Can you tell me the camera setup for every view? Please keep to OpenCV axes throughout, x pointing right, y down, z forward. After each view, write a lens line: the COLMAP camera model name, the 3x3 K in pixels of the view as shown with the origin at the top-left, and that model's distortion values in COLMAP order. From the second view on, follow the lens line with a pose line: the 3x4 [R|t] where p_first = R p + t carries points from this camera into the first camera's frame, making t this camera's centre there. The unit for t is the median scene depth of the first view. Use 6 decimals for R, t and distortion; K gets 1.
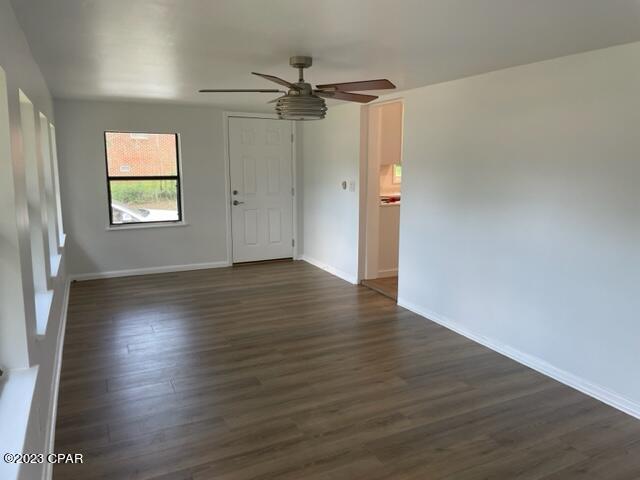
lens RADIAL K [[484.0, 0, 321.1], [0, 484.0, 231.5], [0, 0, 1]] dist [0.104692, -0.118937]
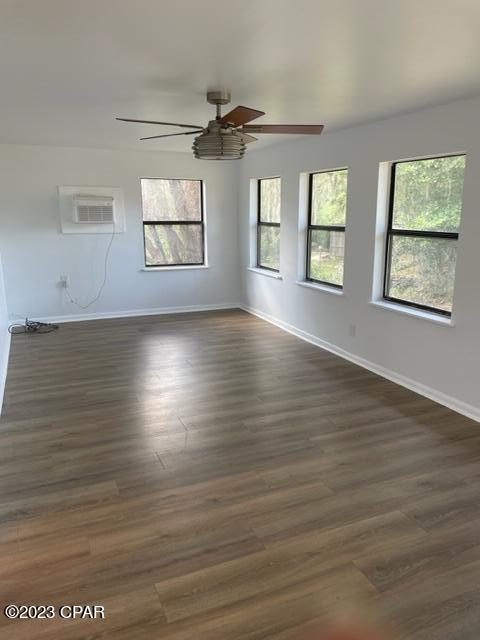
lens RADIAL K [[484.0, 0, 240.0], [0, 484.0, 320.0], [0, 0, 1]] dist [0.104692, -0.118937]
pose [[-0.999116, -0.009023, 0.041065, -0.067598], [0.006795, 0.929210, 0.369490, -0.158700], [-0.041492, 0.369442, -0.928327, 1.100027]]
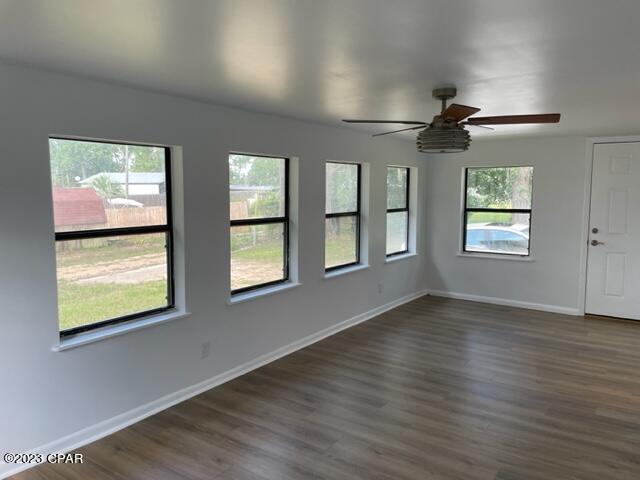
lens RADIAL K [[484.0, 0, 321.1], [0, 484.0, 231.5], [0, 0, 1]] dist [0.104692, -0.118937]
pose [[0.489721, 0.075778, -0.868580, 0.380055], [-0.131193, 0.991278, 0.012514, -0.030502], [0.861952, 0.107823, 0.495391, 0.182895]]
